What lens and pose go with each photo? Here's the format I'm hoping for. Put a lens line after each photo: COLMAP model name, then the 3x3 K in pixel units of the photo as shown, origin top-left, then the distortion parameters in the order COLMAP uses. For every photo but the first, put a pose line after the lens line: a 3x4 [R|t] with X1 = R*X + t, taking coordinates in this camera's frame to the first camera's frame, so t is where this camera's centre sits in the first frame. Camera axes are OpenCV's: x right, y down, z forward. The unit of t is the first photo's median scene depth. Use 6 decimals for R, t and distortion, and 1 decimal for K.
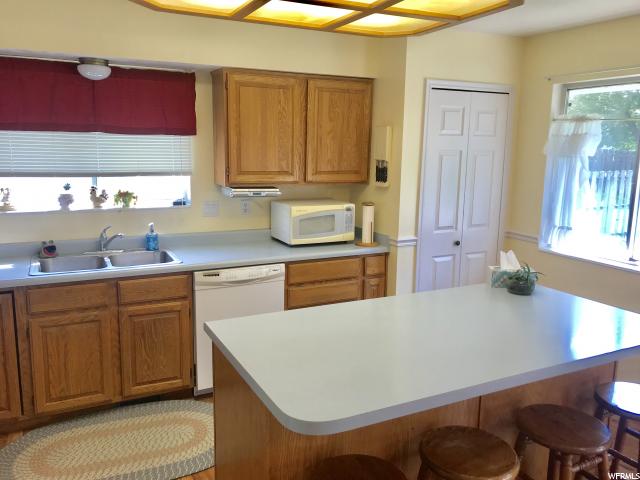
lens RADIAL K [[512.5, 0, 307.1], [0, 512.5, 241.3], [0, 0, 1]] dist [0.006915, 0.000743]
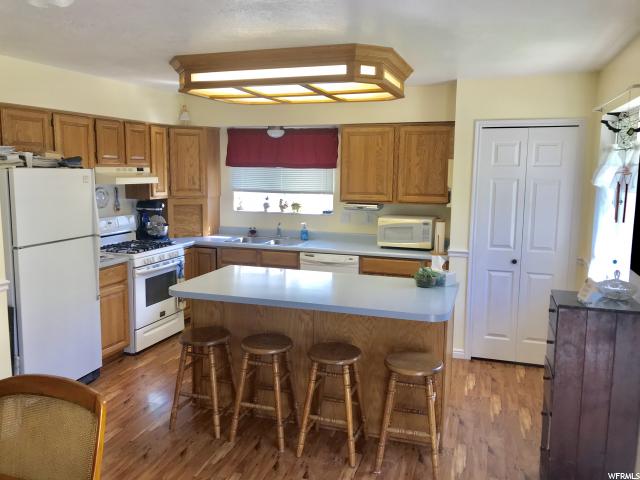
lens RADIAL K [[525.7, 0, 320.0], [0, 525.7, 240.0], [0, 0, 1]] dist [-0.004032, 0.009847]
pose [[0.708608, 0.086264, -0.700309, 0.868672], [-0.126473, 0.991953, -0.005782, 0.020275], [0.694175, 0.092667, 0.713817, -0.126610]]
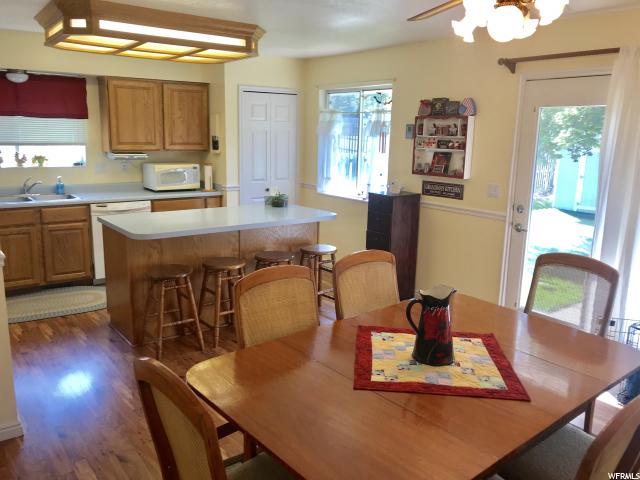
lens RADIAL K [[525.7, 0, 320.0], [0, 525.7, 240.0], [0, 0, 1]] dist [-0.004032, 0.009847]
pose [[0.980111, -0.033457, 0.195612, 0.142256], [0.028500, 0.999199, 0.028104, 0.129749], [-0.196395, -0.021970, 0.980279, -0.677035]]
